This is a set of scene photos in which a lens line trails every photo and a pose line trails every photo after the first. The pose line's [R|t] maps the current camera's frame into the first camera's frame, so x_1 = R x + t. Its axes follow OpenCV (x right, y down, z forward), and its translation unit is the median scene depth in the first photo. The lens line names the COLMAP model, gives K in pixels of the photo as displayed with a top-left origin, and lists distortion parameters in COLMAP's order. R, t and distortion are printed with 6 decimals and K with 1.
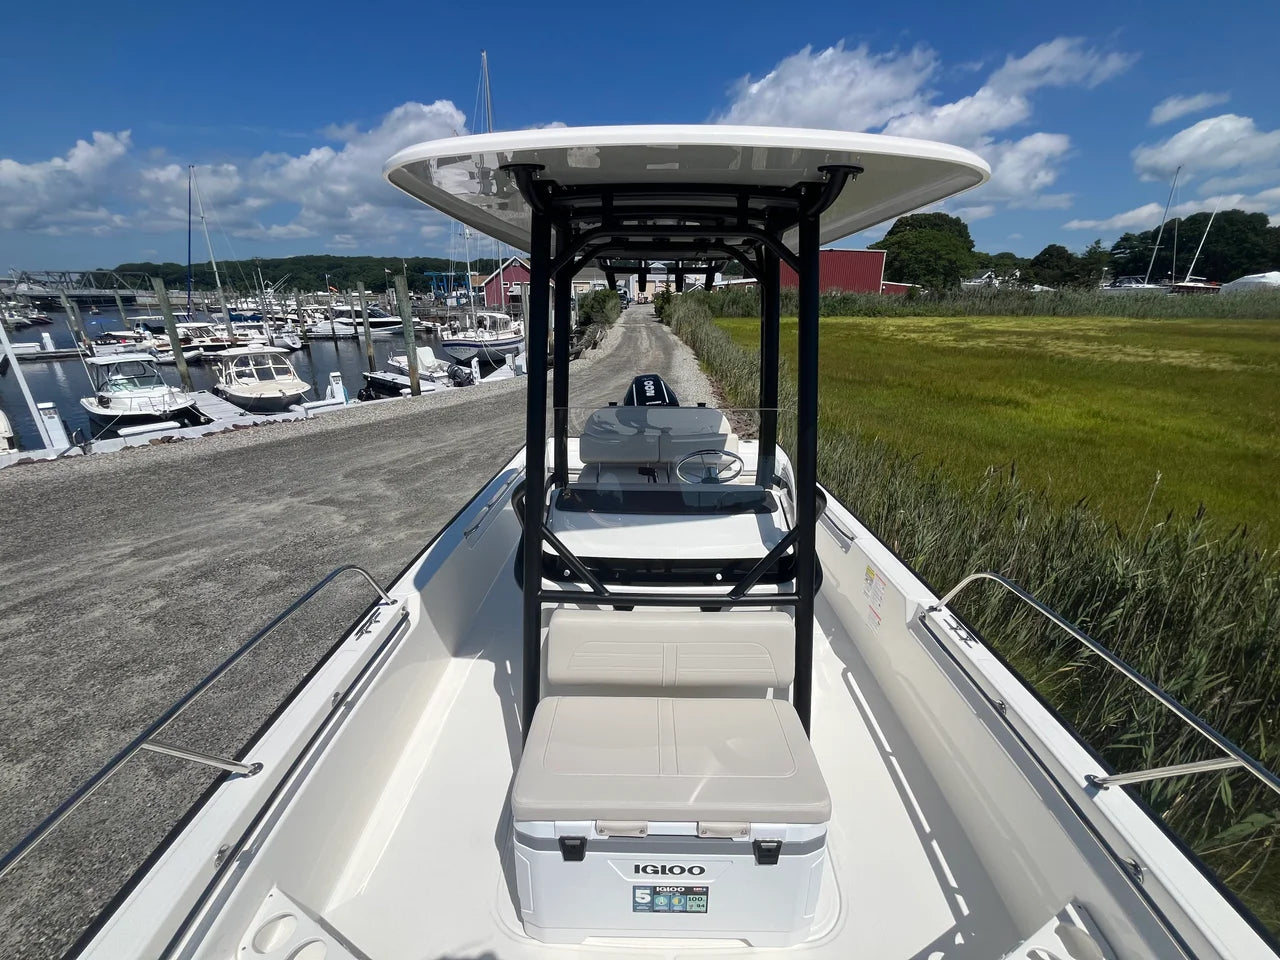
lens RADIAL K [[515.7, 0, 637.1], [0, 515.7, 471.9], [0, 0, 1]] dist [-0.002793, -0.000099]
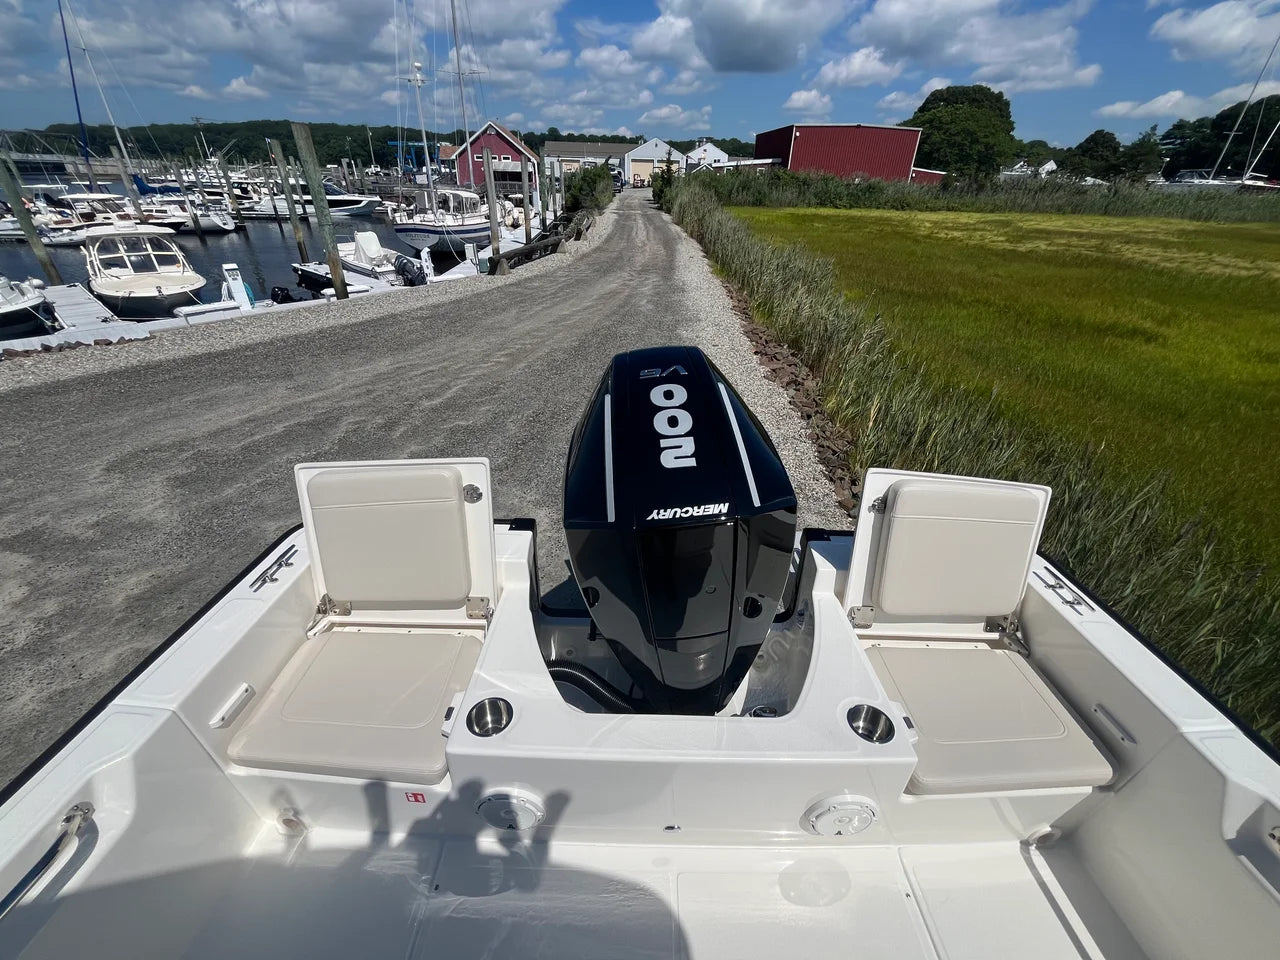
lens RADIAL K [[515.7, 0, 636.2], [0, 515.7, 467.5], [0, 0, 1]] dist [-0.002793, -0.000099]
pose [[0.999656, 0.019362, 0.017686, 0.003978], [-0.022202, 0.983807, 0.177851, -0.194292], [-0.013956, -0.178182, 0.983899, 0.807844]]
